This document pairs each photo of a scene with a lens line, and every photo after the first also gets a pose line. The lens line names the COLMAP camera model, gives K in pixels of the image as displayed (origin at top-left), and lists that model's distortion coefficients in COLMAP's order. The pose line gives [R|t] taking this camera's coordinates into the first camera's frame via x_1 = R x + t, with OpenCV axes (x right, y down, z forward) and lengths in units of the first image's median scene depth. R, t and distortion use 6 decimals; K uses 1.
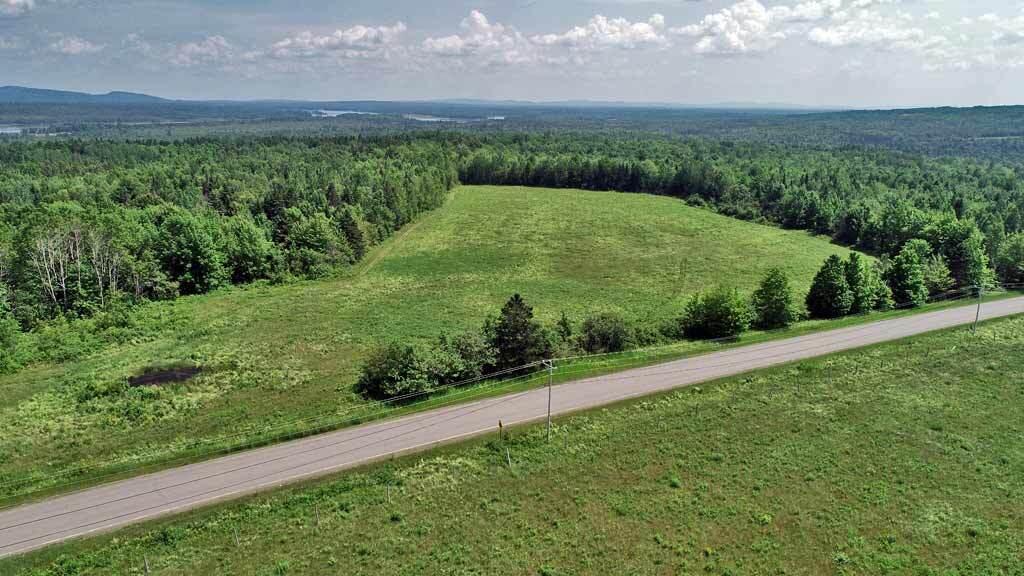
lens RADIAL K [[688.9, 0, 512.0], [0, 688.9, 288.0], [0, 0, 1]] dist [-0.003730, 0.000891]
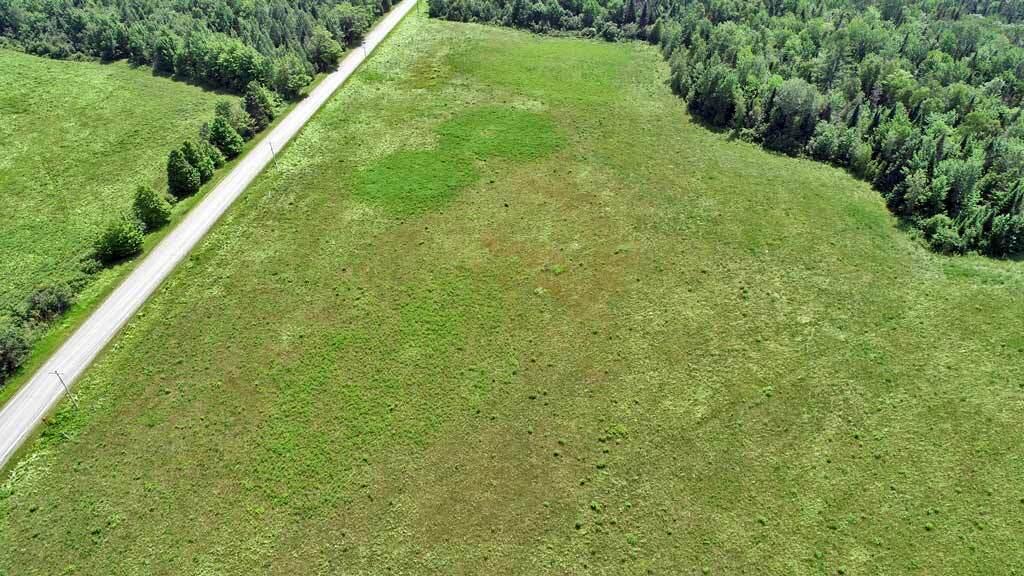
lens RADIAL K [[688.9, 0, 512.0], [0, 688.9, 288.0], [0, 0, 1]] dist [-0.003730, 0.000891]
pose [[0.611668, -0.504270, 0.609570, -0.102105], [0.219281, 0.848398, 0.481806, -0.352808], [-0.760118, -0.161038, 0.629514, -0.456550]]
